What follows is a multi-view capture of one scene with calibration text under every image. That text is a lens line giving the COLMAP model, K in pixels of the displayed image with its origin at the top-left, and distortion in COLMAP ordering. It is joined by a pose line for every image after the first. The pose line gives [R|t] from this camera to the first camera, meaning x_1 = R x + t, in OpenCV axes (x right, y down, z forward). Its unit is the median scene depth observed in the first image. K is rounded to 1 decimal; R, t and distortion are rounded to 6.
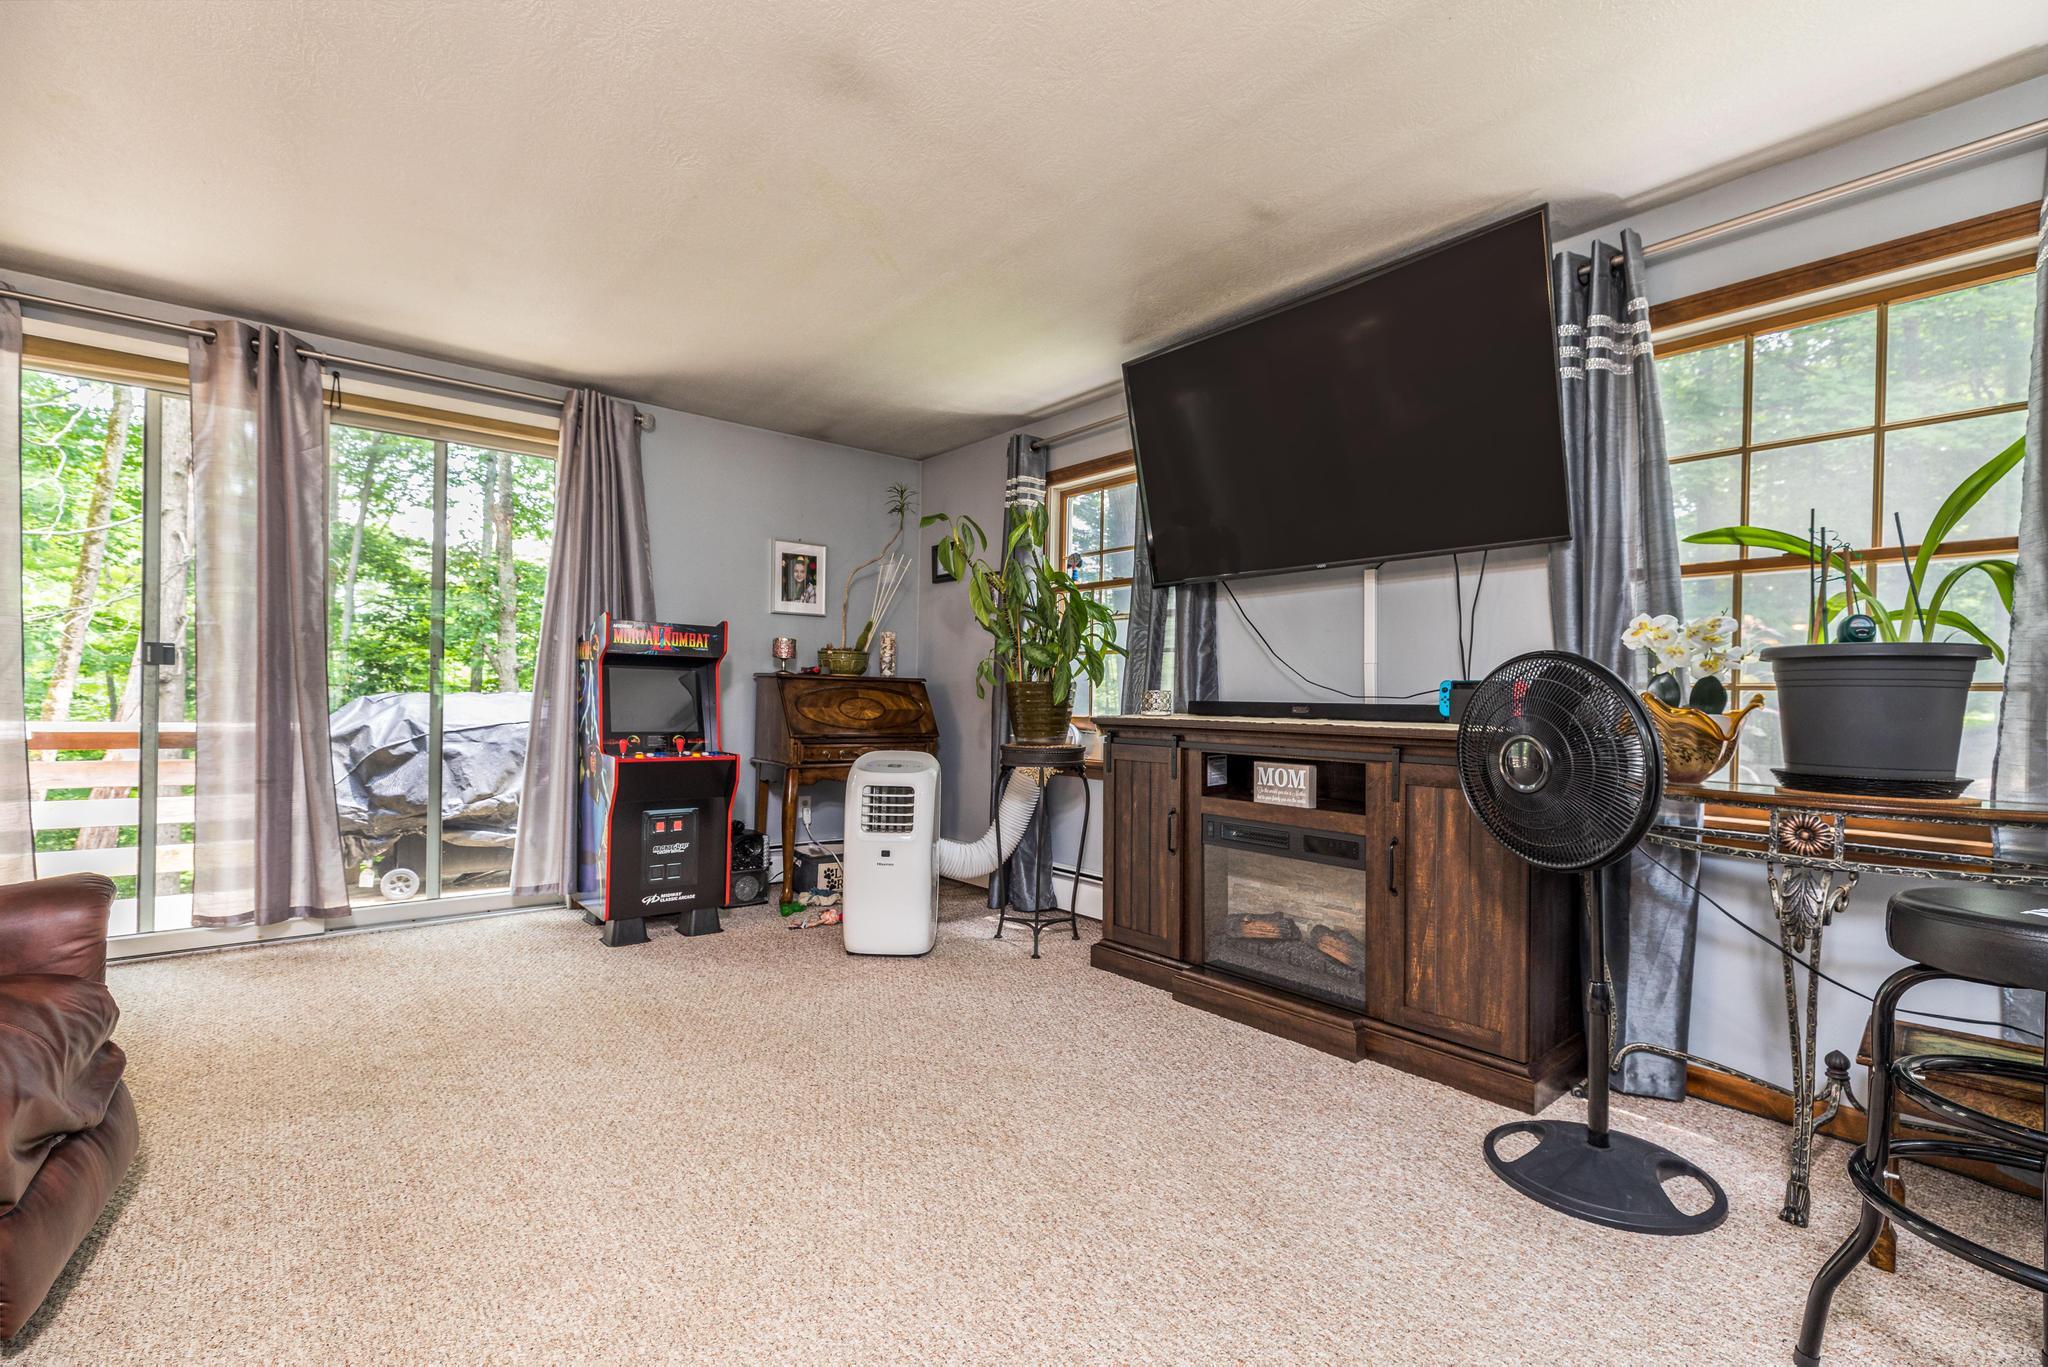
lens RADIAL K [[916.7, 0, 1020.4], [0, 916.7, 689.8], [0, 0, 1]] dist [0.004794, 0.000361]
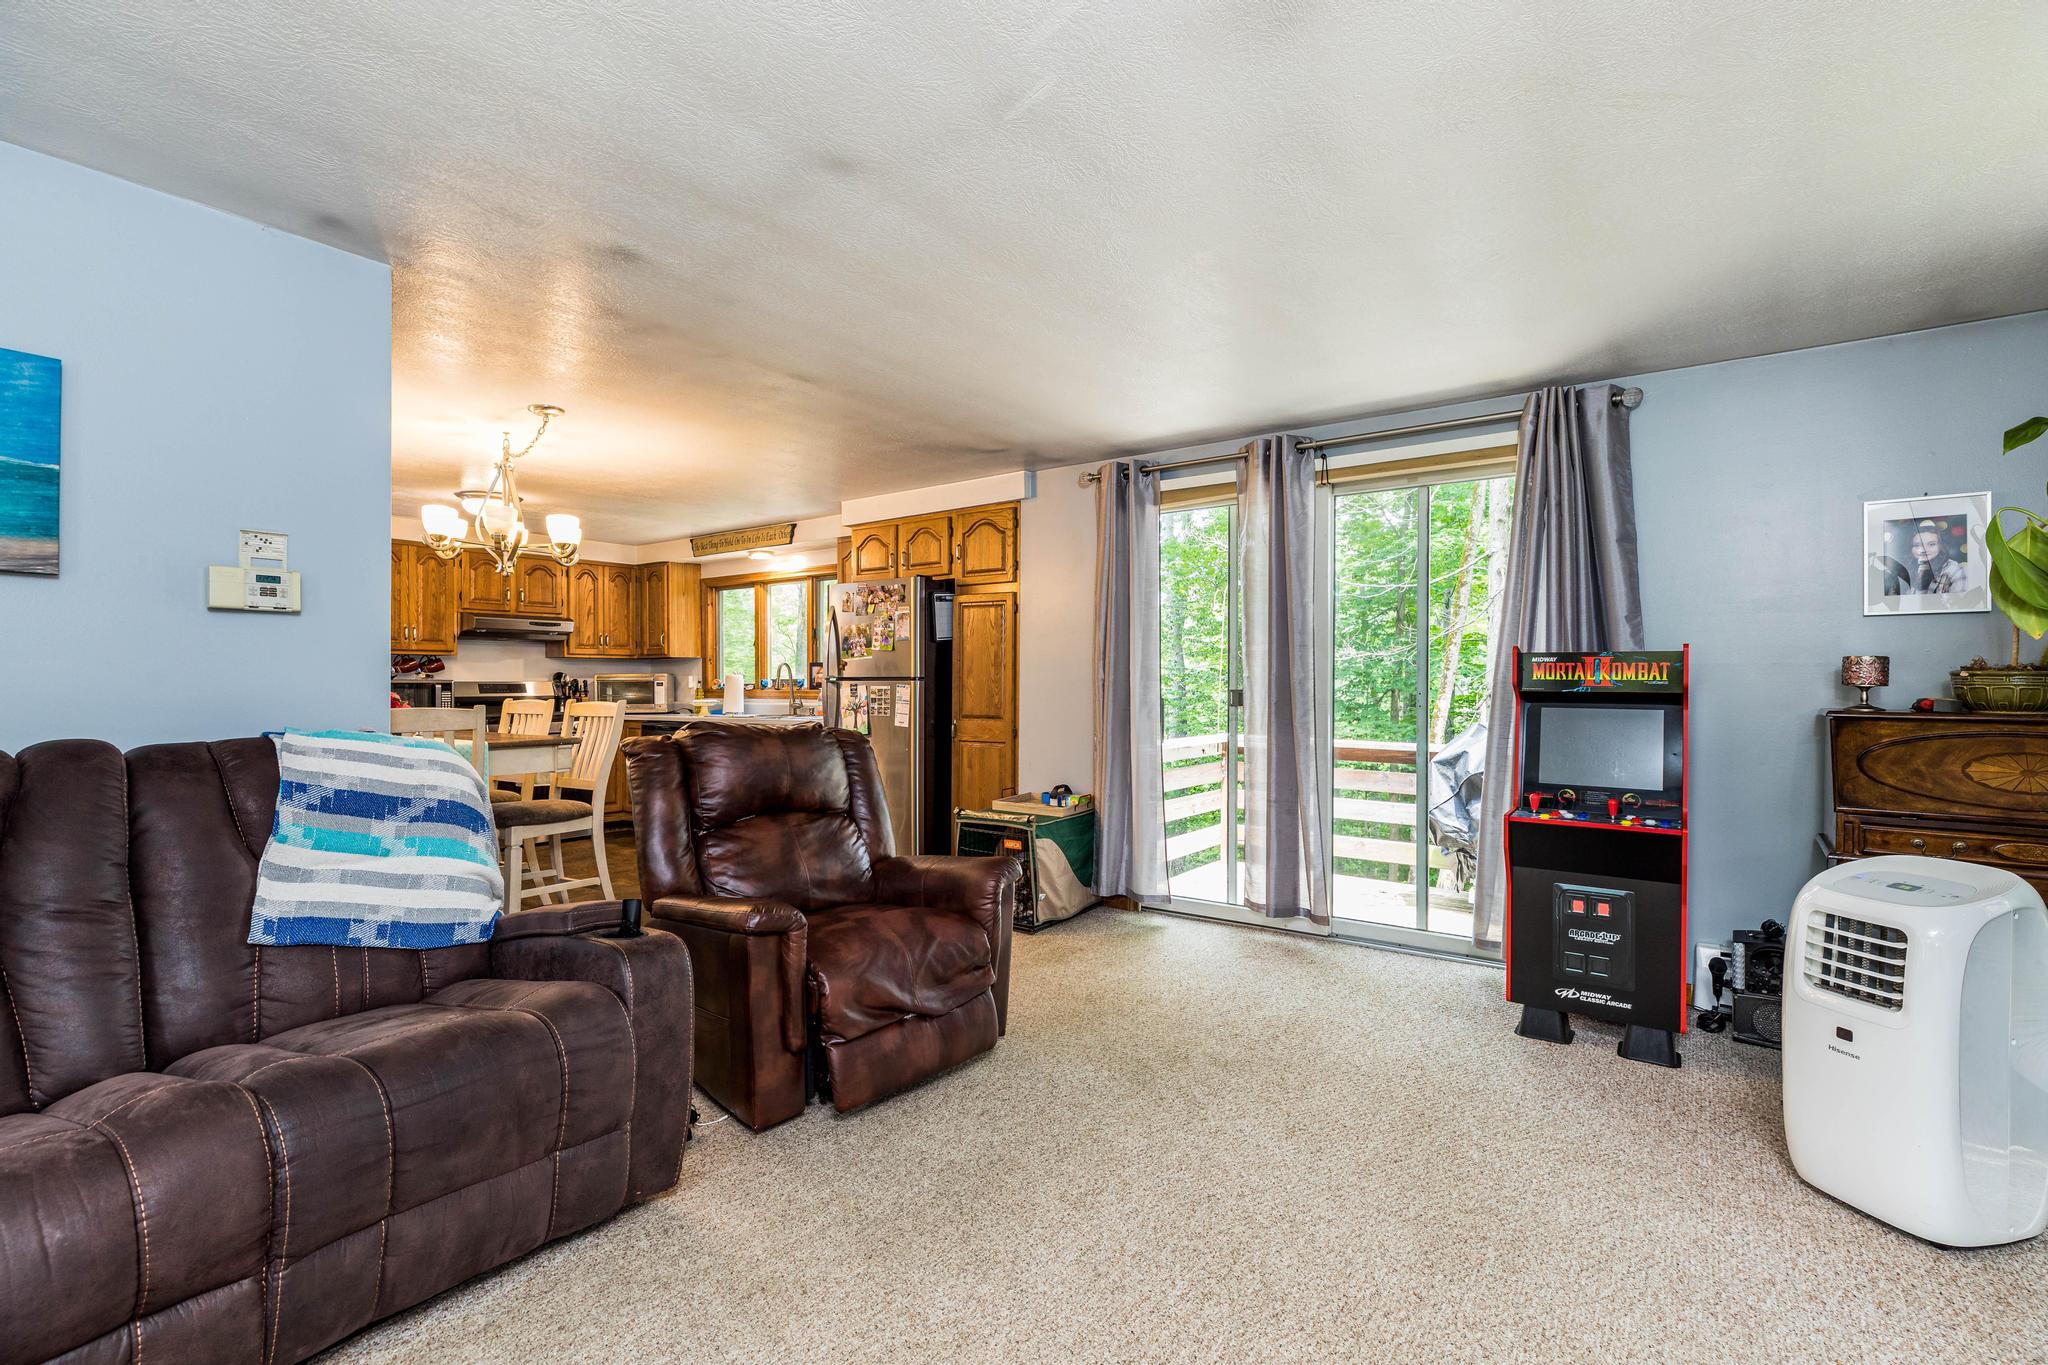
lens RADIAL K [[932.7, 0, 1026.0], [0, 932.7, 679.7], [0, 0, 1]] dist [0.003309, 0.000627]
pose [[0.255725, -0.020517, -0.966532, 0.309856], [0.008884, 0.999782, -0.018872, -0.043002], [0.966709, -0.003761, 0.255852, 0.348462]]
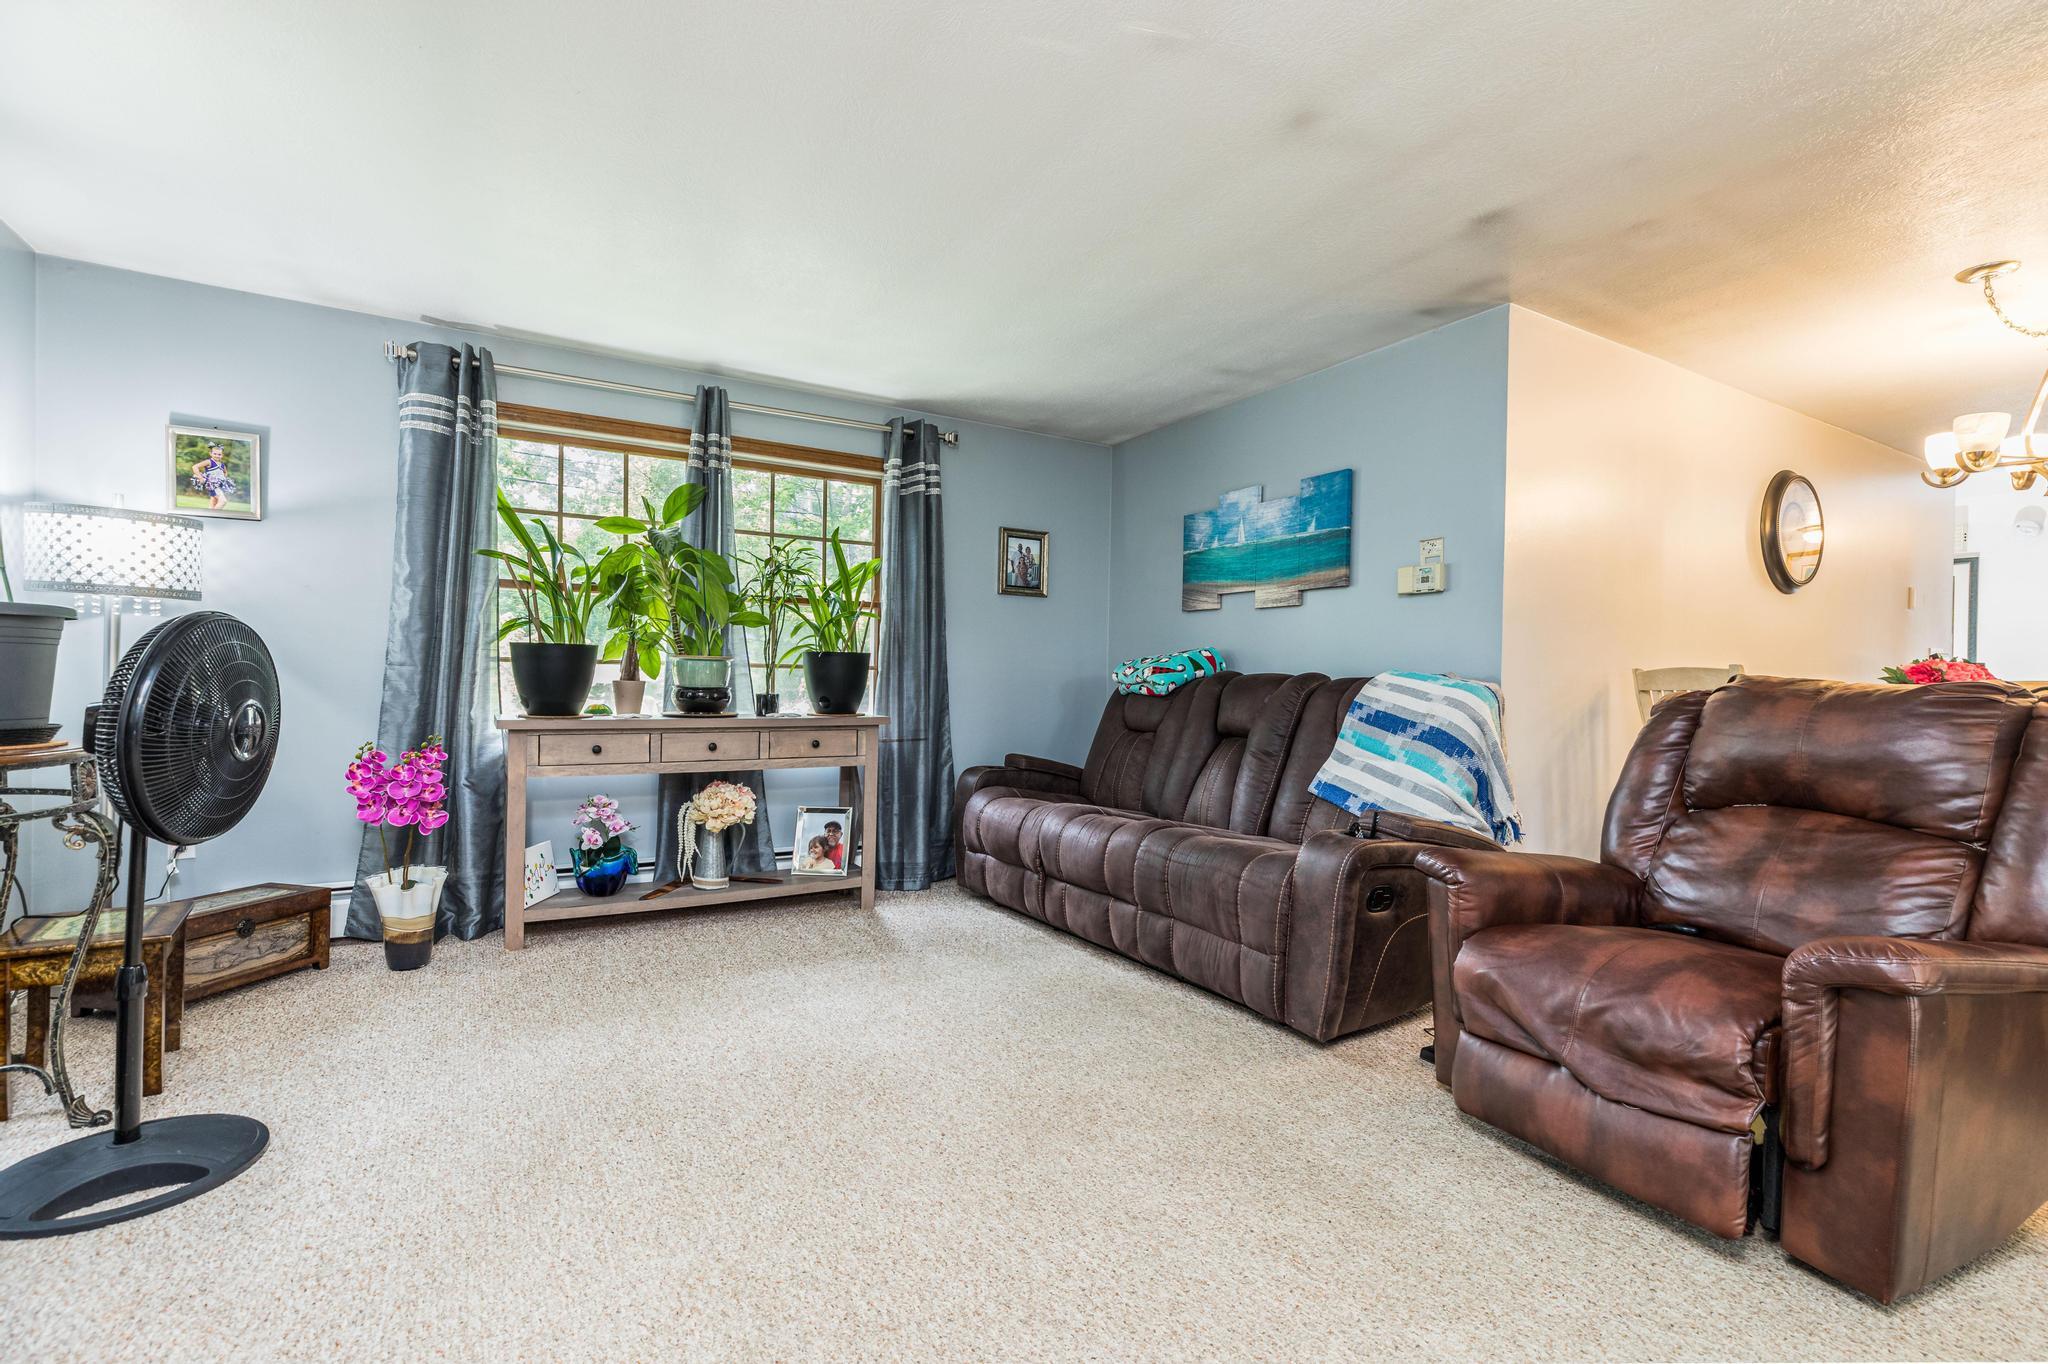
lens RADIAL K [[926.6, 0, 1012.0], [0, 926.6, 684.9], [0, 0, 1]] dist [0.008973, -0.000131]
pose [[-0.986449, -0.032520, 0.160810, -0.227940], [-0.032897, 0.999459, 0.000320, 0.003422], [-0.160734, -0.004975, -0.986985, 1.058350]]
